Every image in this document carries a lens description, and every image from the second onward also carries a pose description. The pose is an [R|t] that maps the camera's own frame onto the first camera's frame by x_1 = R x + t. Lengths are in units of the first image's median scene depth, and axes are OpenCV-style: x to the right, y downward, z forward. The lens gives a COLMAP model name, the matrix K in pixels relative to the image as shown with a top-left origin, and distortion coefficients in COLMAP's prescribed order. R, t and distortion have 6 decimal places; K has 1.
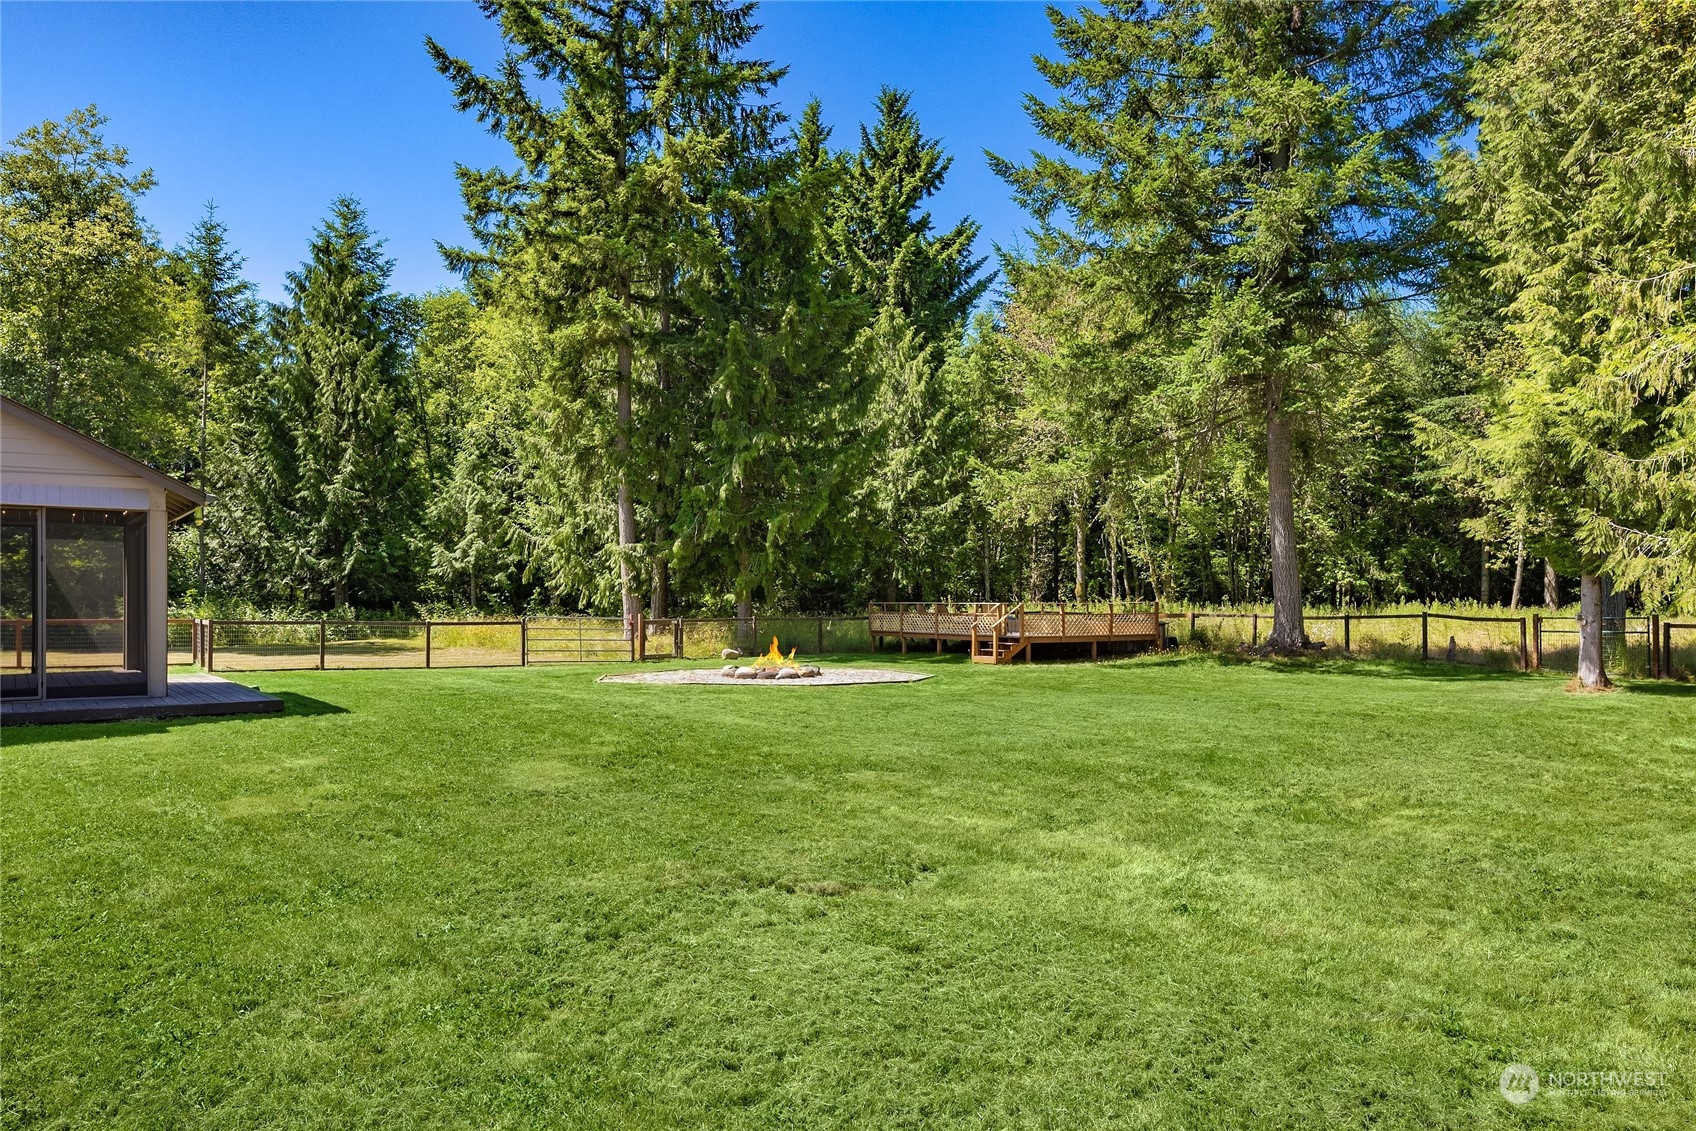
lens RADIAL K [[1171.7, 0, 845.0], [0, 1171.7, 561.5], [0, 0, 1]] dist [0.007498, 0.006451]
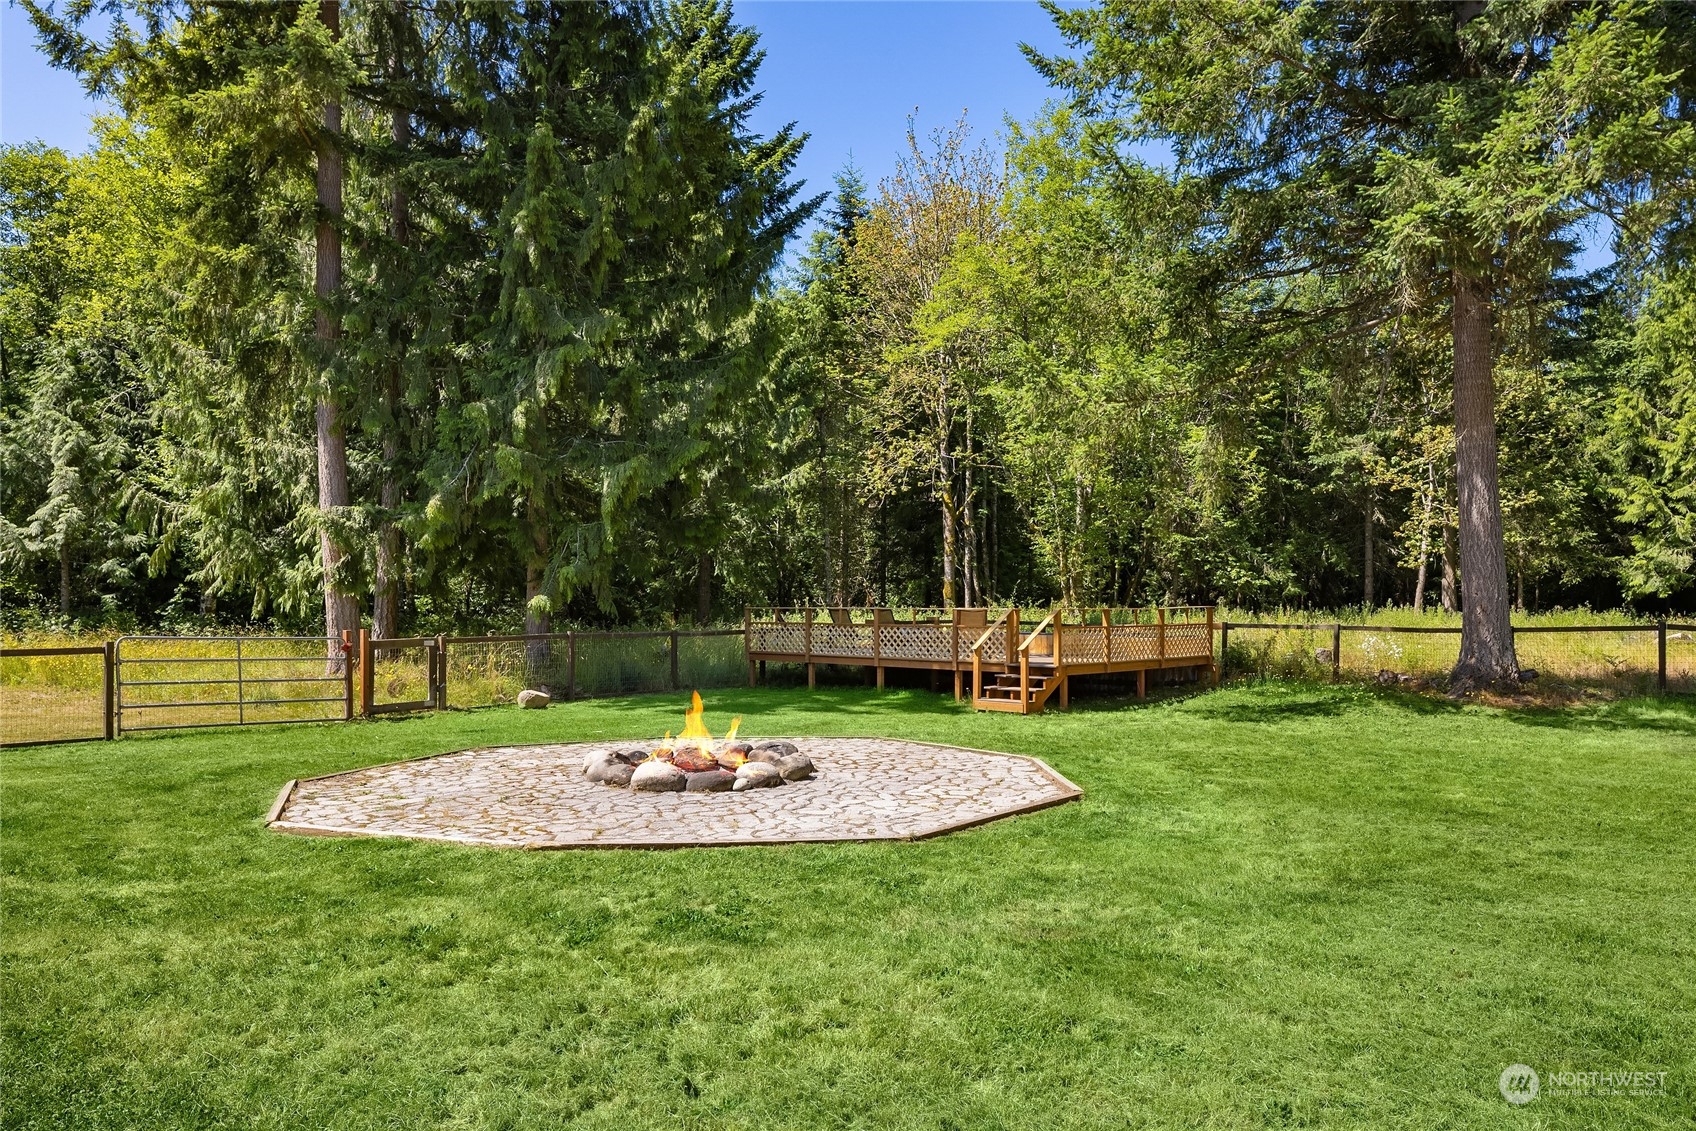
lens RADIAL K [[1171.7, 0, 855.1], [0, 1171.7, 584.1], [0, 0, 1]] dist [0.007498, 0.006451]
pose [[0.970701, 0.003914, 0.240258, -0.069075], [-0.007974, 0.999841, 0.015930, 0.010939], [-0.240158, -0.017379, 0.970578, 0.342165]]
